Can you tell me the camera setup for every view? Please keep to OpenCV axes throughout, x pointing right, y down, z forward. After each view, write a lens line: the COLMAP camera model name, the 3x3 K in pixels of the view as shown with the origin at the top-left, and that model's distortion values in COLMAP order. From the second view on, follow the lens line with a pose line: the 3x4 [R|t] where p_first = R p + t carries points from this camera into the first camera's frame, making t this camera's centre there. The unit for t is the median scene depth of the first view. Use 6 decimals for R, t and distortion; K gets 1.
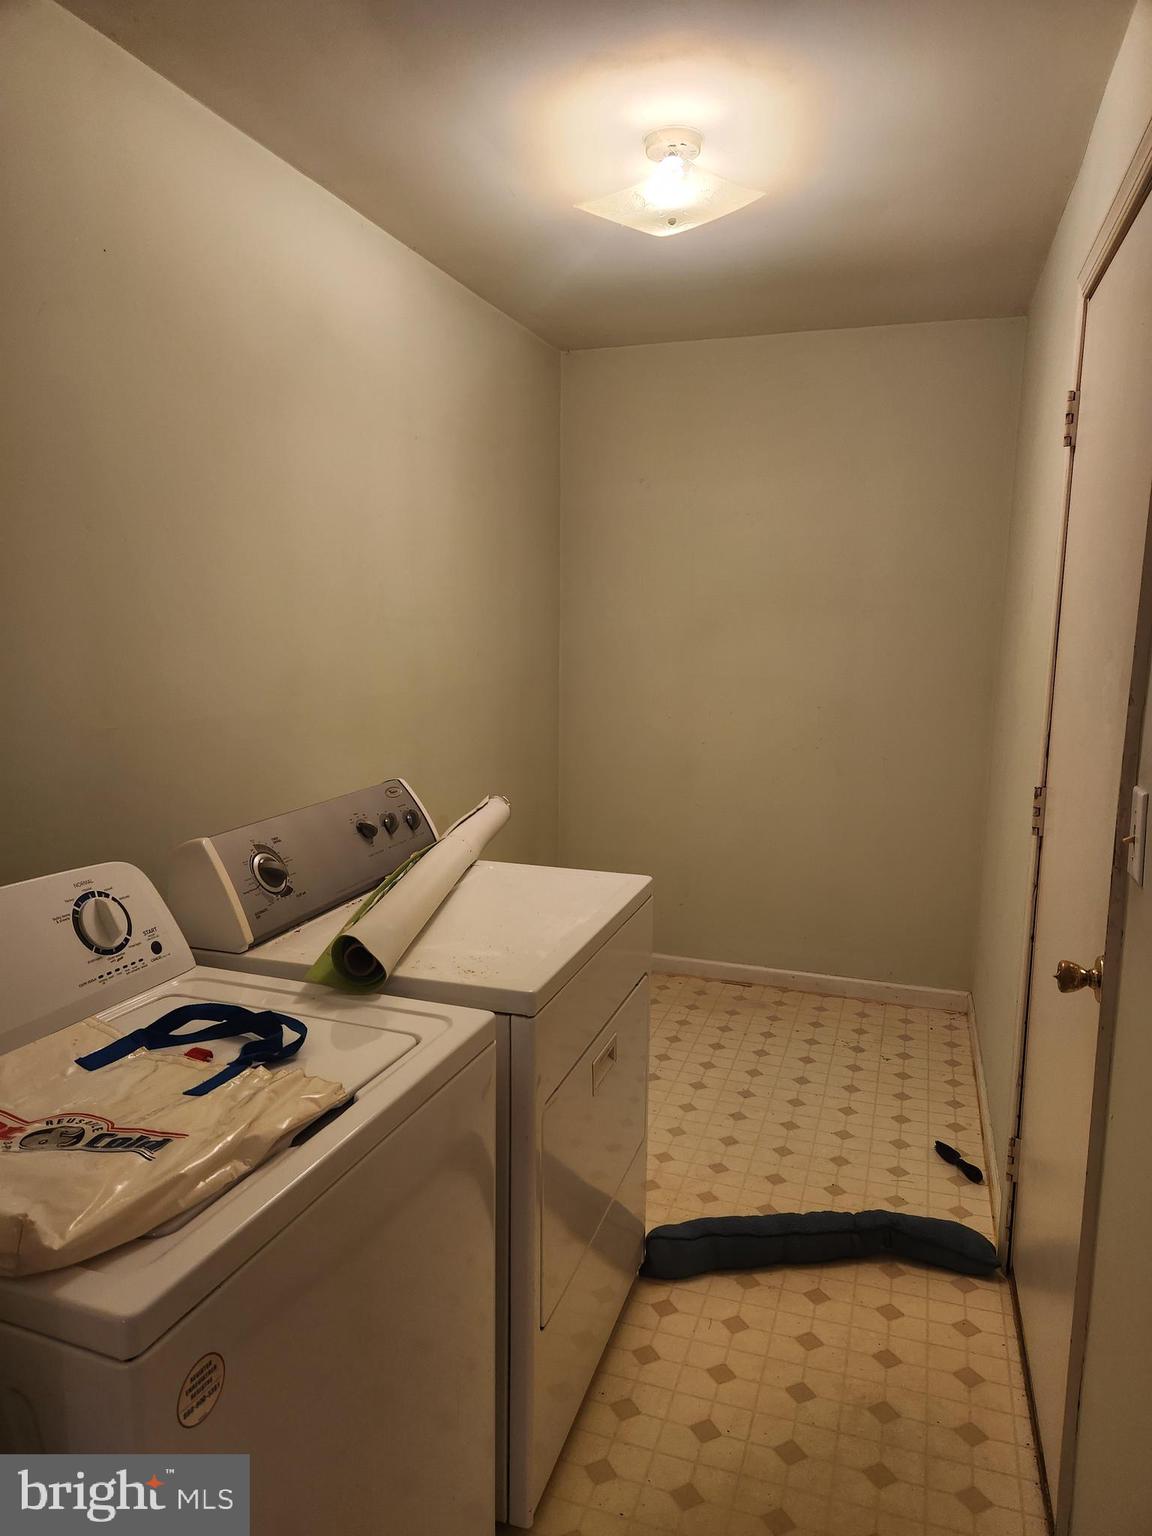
lens RADIAL K [[1023.0, 0, 572.6], [0, 1023.0, 767.1], [0, 0, 1]] dist [0.061718, -0.054490]
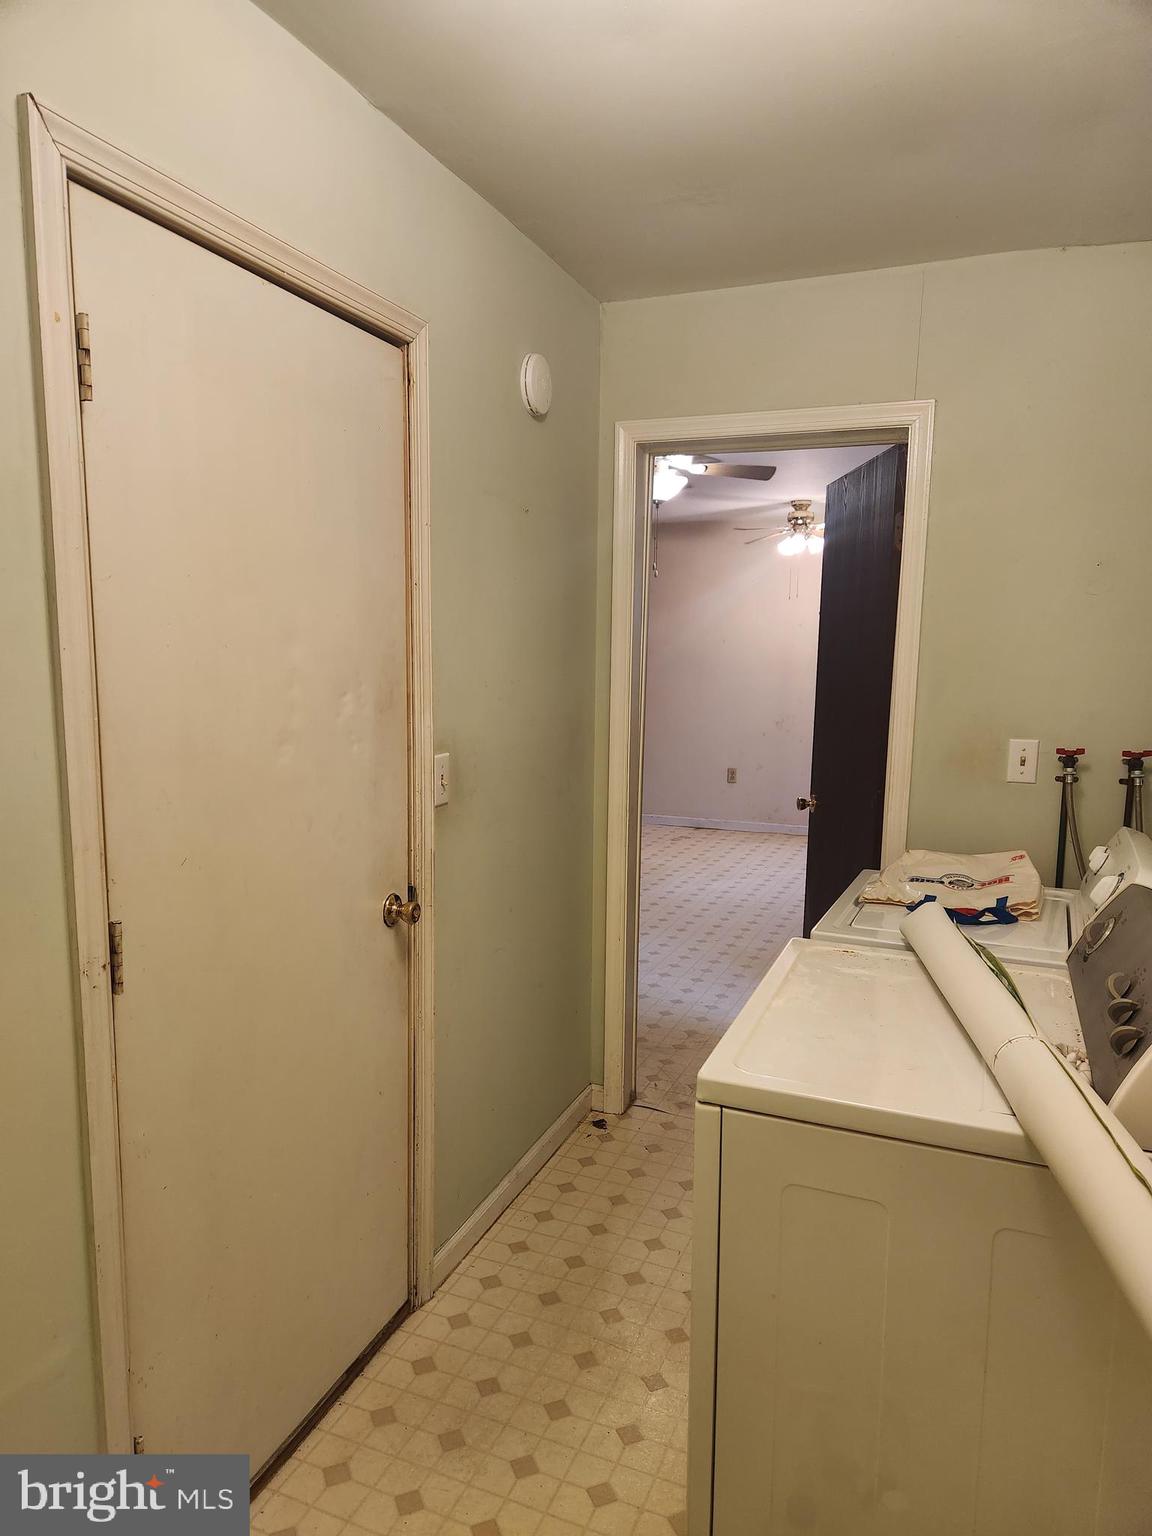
lens RADIAL K [[1023.0, 0, 576.0], [0, 1023.0, 775.3], [0, 0, 1]] dist [0.061718, -0.054490]
pose [[-0.997701, -0.033811, 0.058725, 0.143376], [-0.015364, 0.956924, 0.289931, -0.311647], [-0.065999, 0.288363, -0.955244, 1.828041]]
